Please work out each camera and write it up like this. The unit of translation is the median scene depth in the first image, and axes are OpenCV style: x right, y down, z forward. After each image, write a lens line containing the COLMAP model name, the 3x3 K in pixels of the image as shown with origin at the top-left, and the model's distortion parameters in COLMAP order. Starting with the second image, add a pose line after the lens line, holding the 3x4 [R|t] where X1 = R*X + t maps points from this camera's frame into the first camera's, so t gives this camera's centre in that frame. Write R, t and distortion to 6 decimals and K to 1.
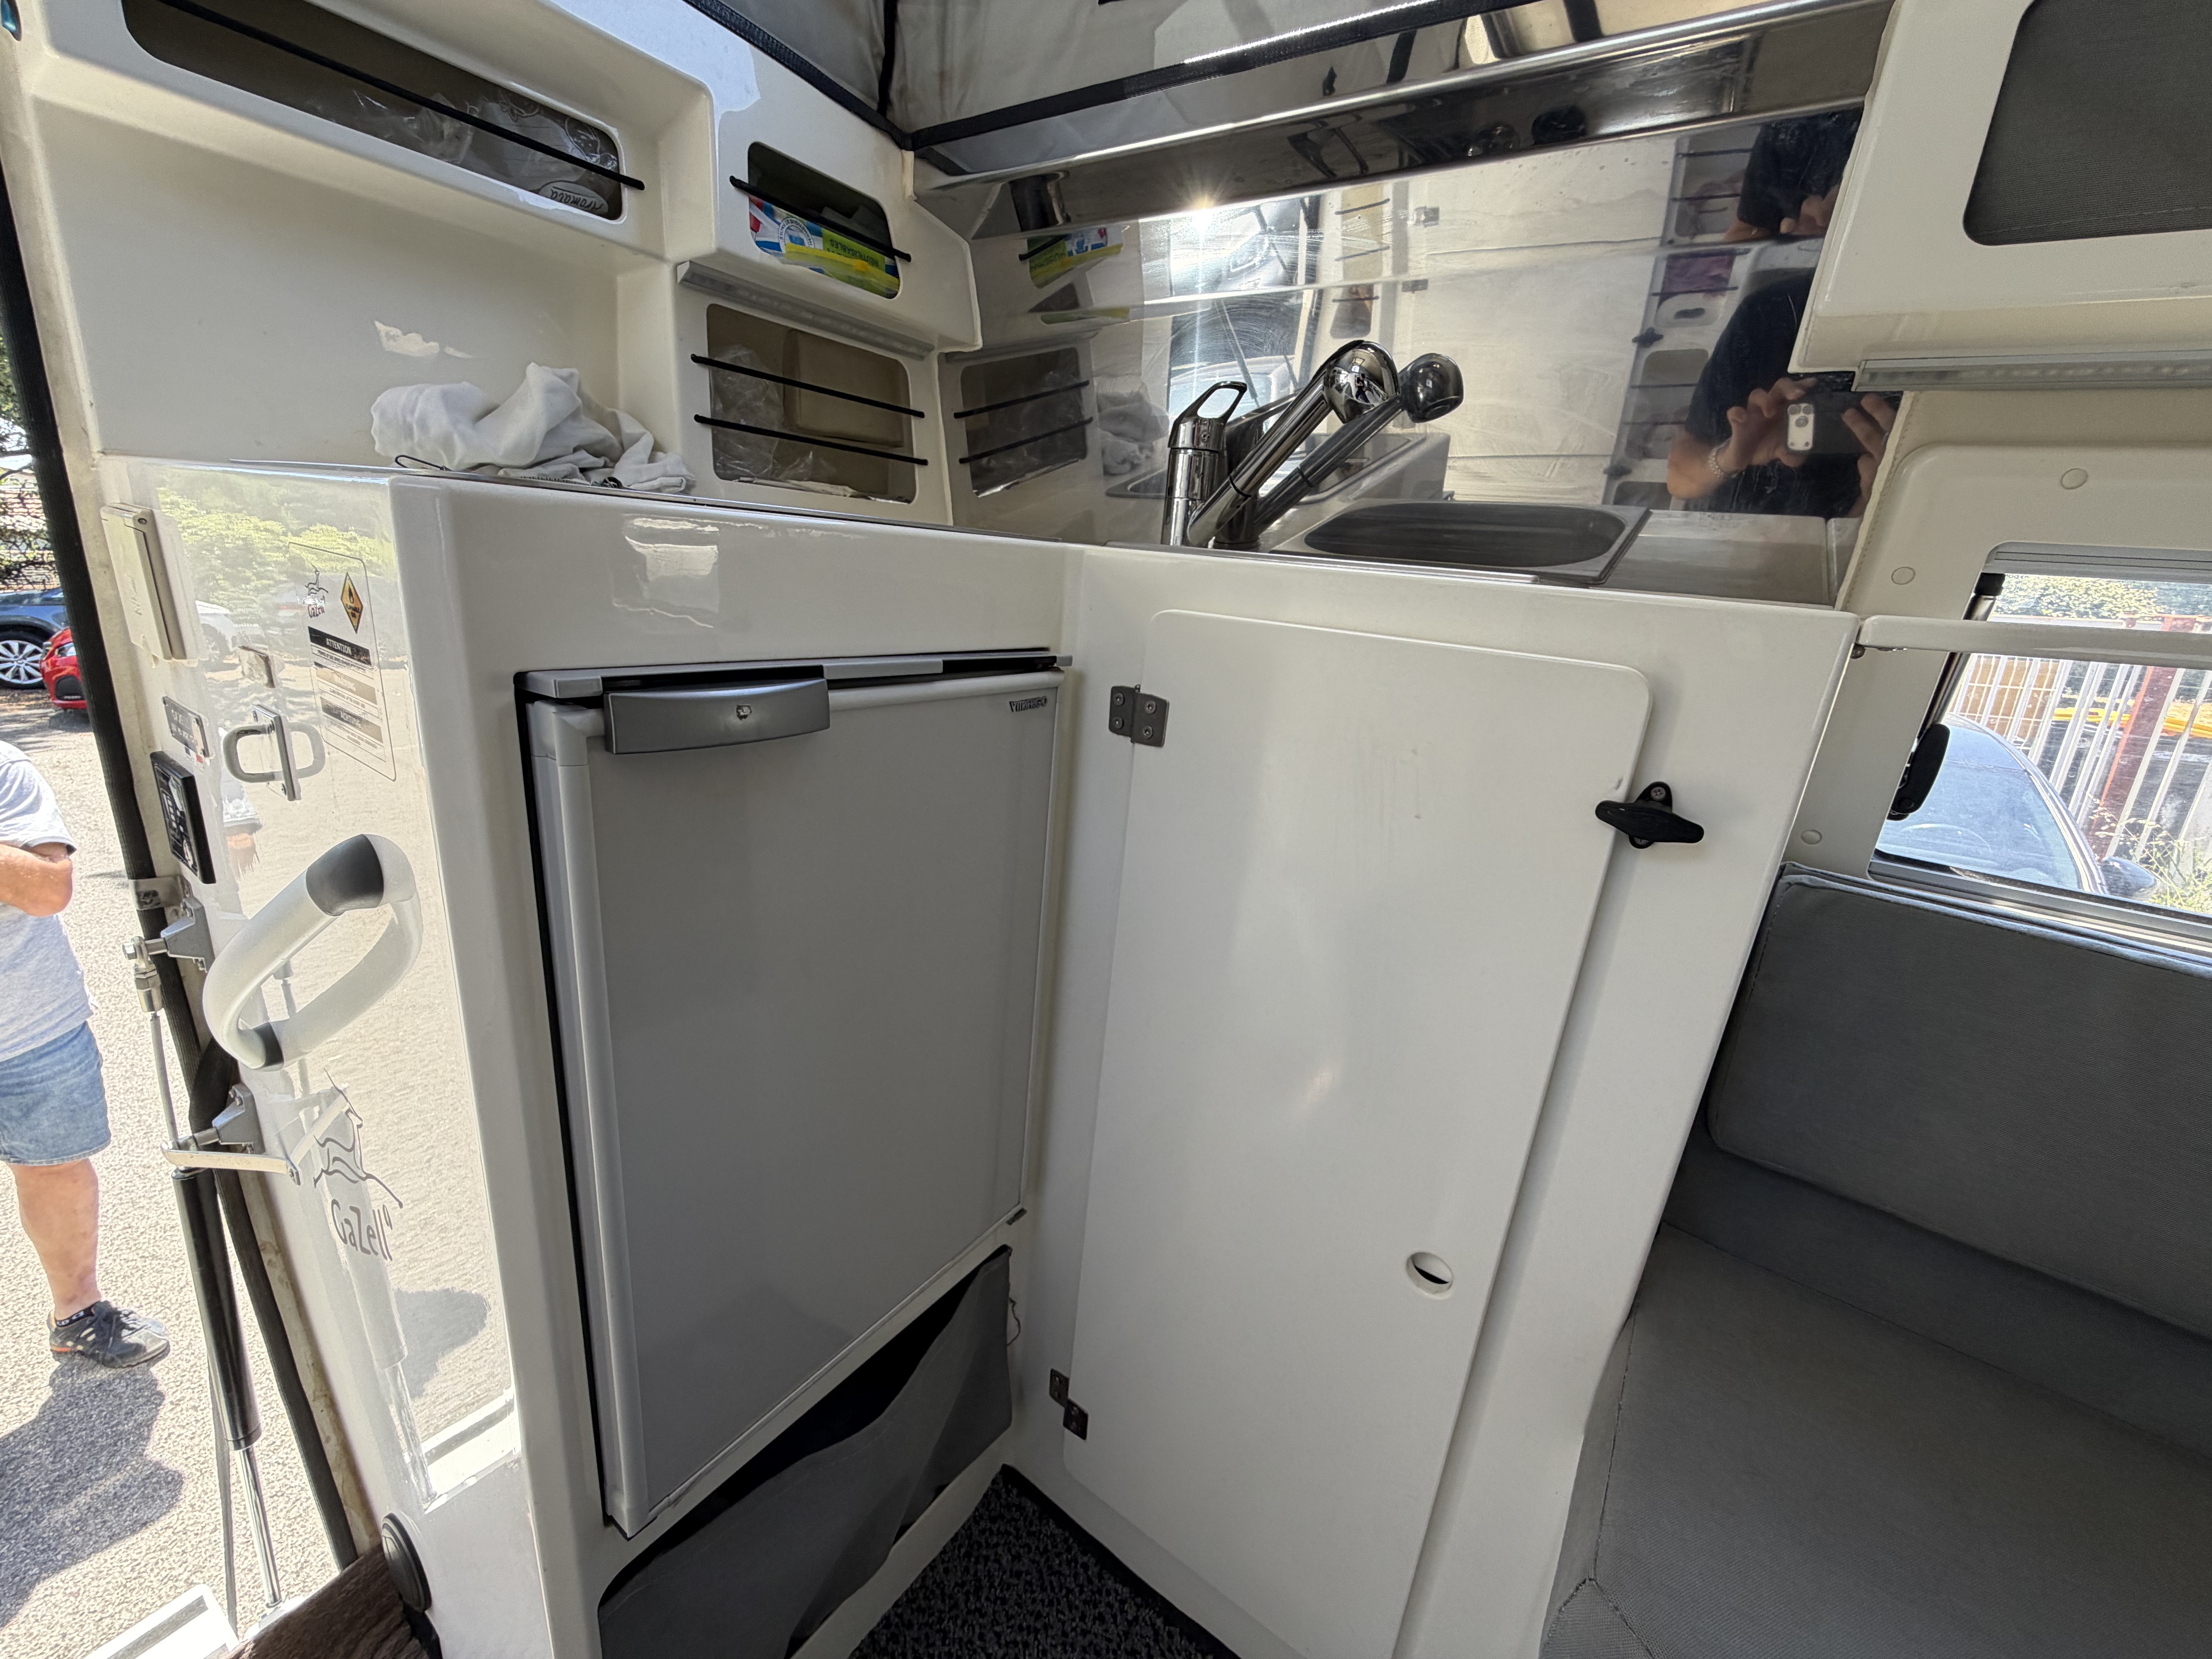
lens RADIAL K [[881.9, 0, 1097.7], [0, 881.9, 829.7], [0, 0, 1]] dist [-0.001860, 0.000815]
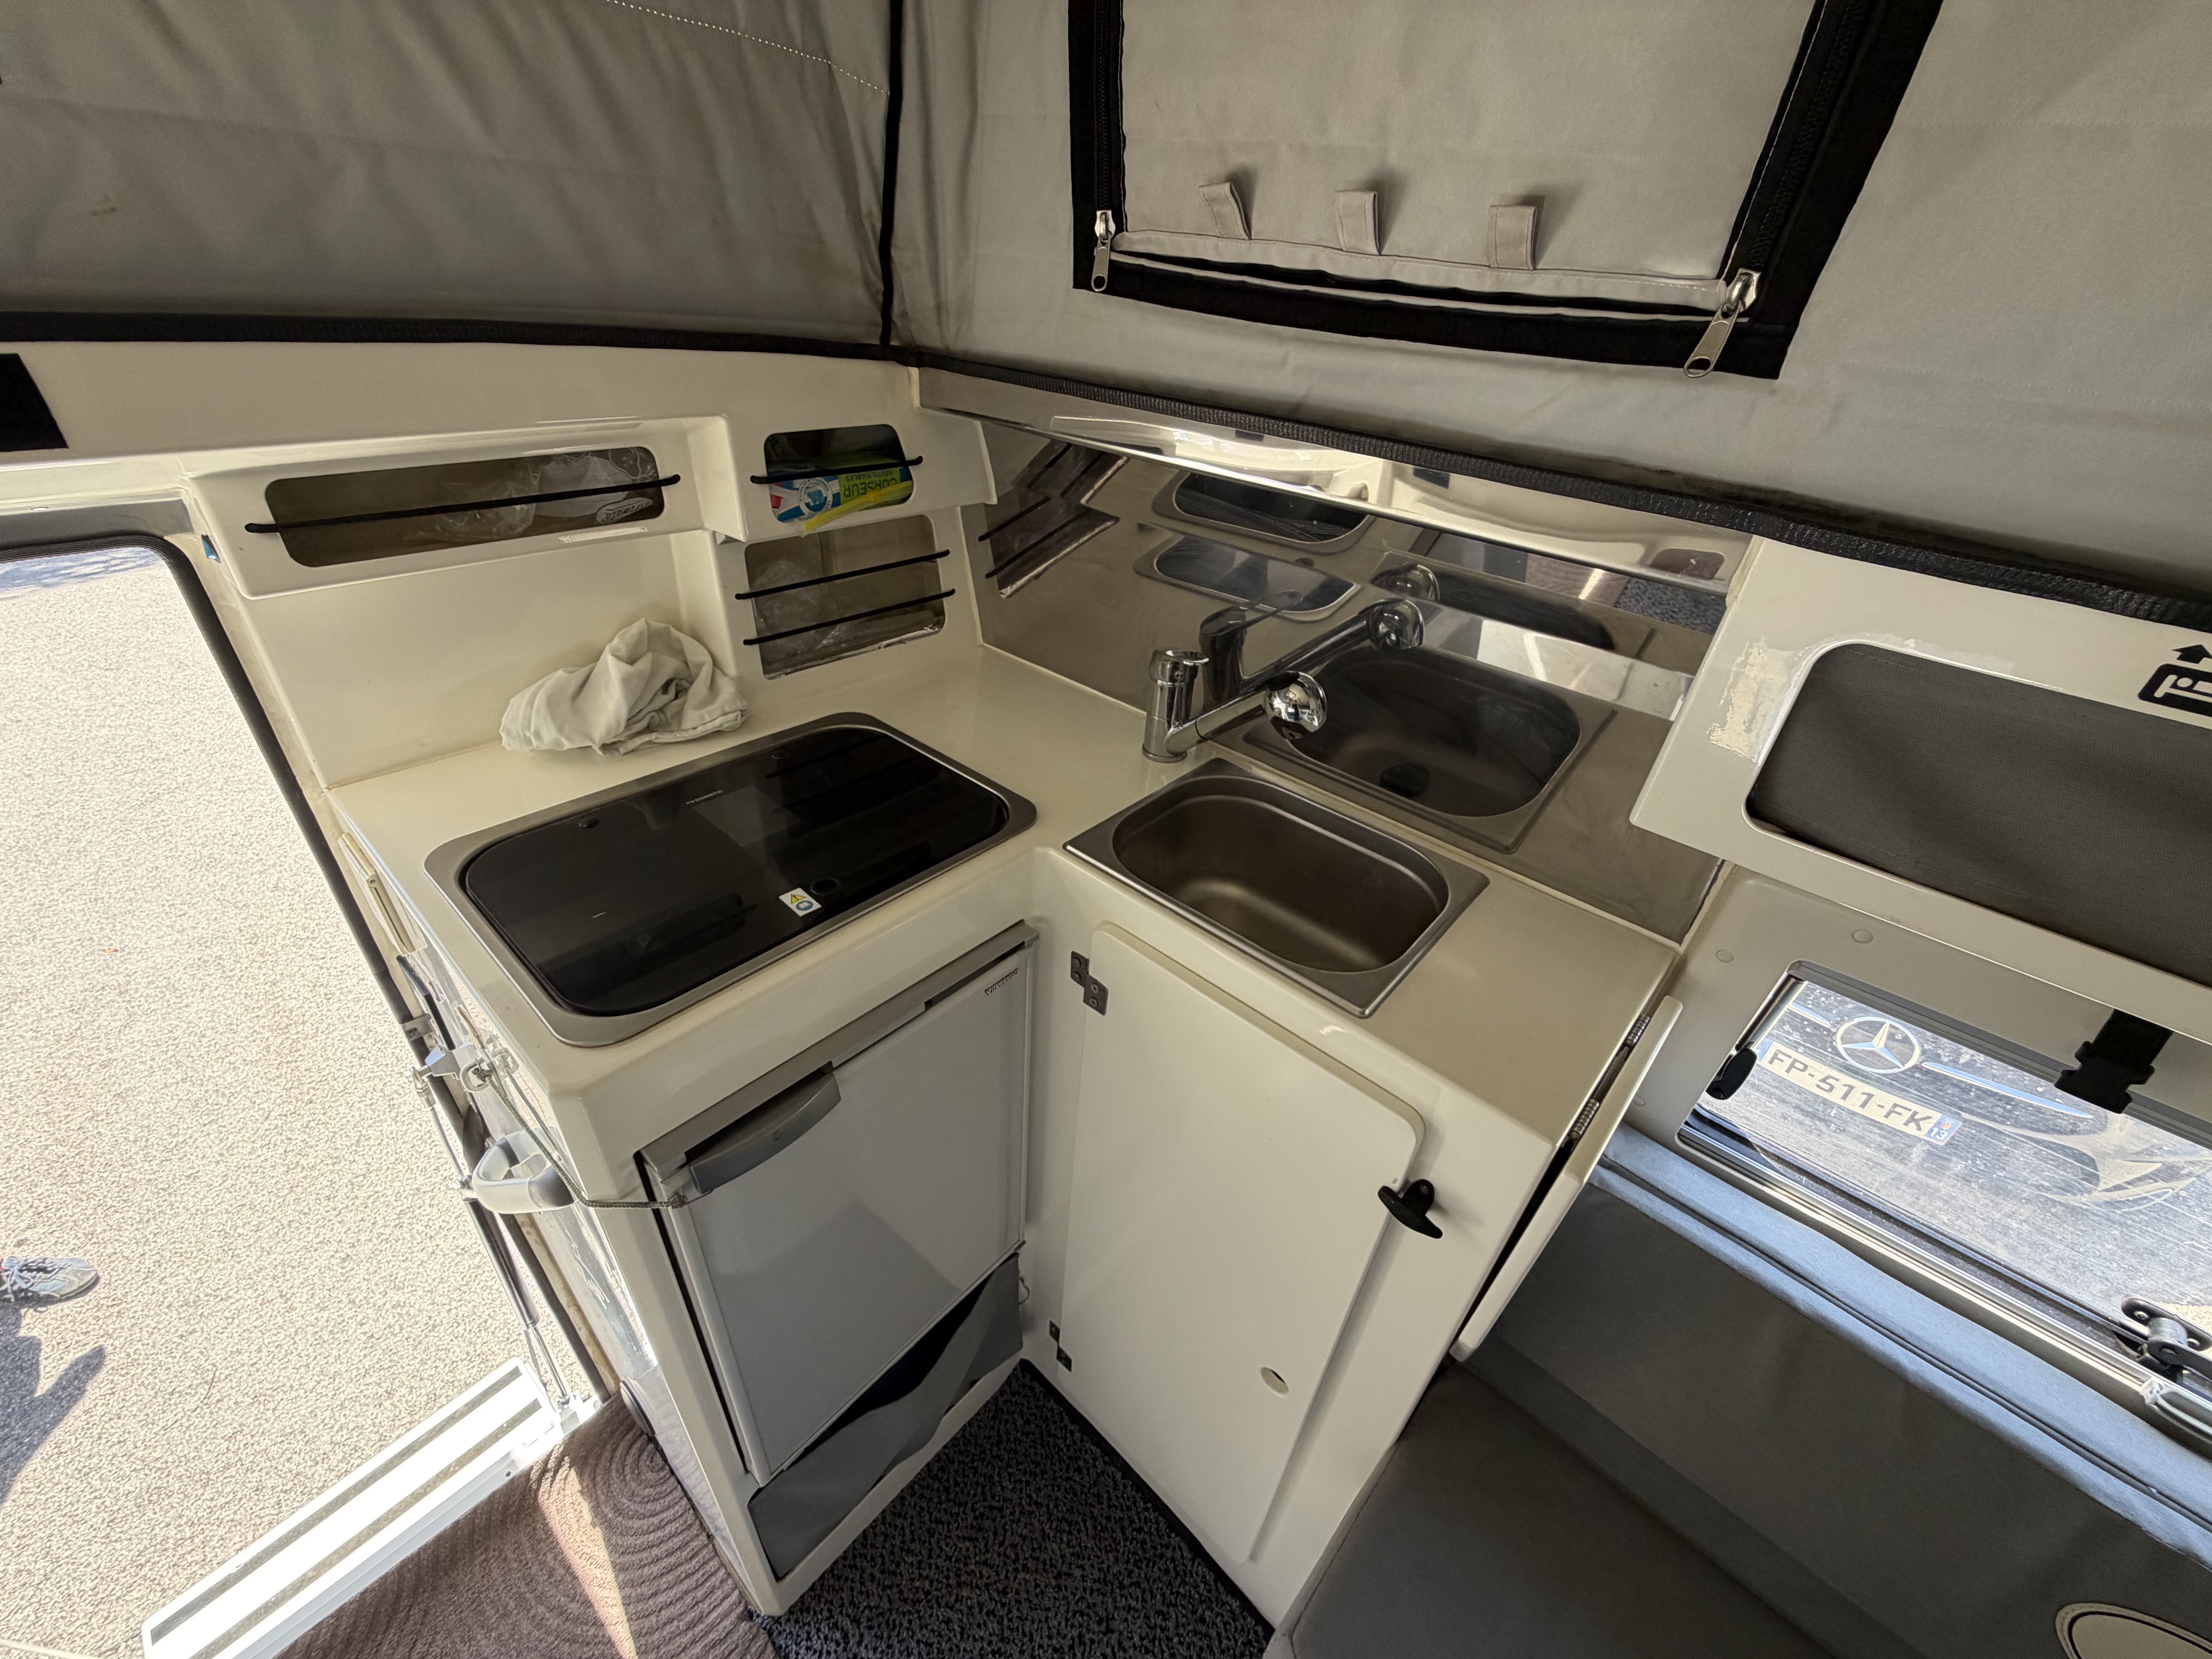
lens RADIAL K [[874.6, 0, 1096.5], [0, 874.6, 829.6], [0, 0, 1]] dist [0.000440, -0.000080]
pose [[0.992544, 0.044854, -0.113337, 0.154080], [-0.013145, 0.963795, 0.266321, -0.550299], [0.121179, -0.262846, 0.957198, -0.124973]]
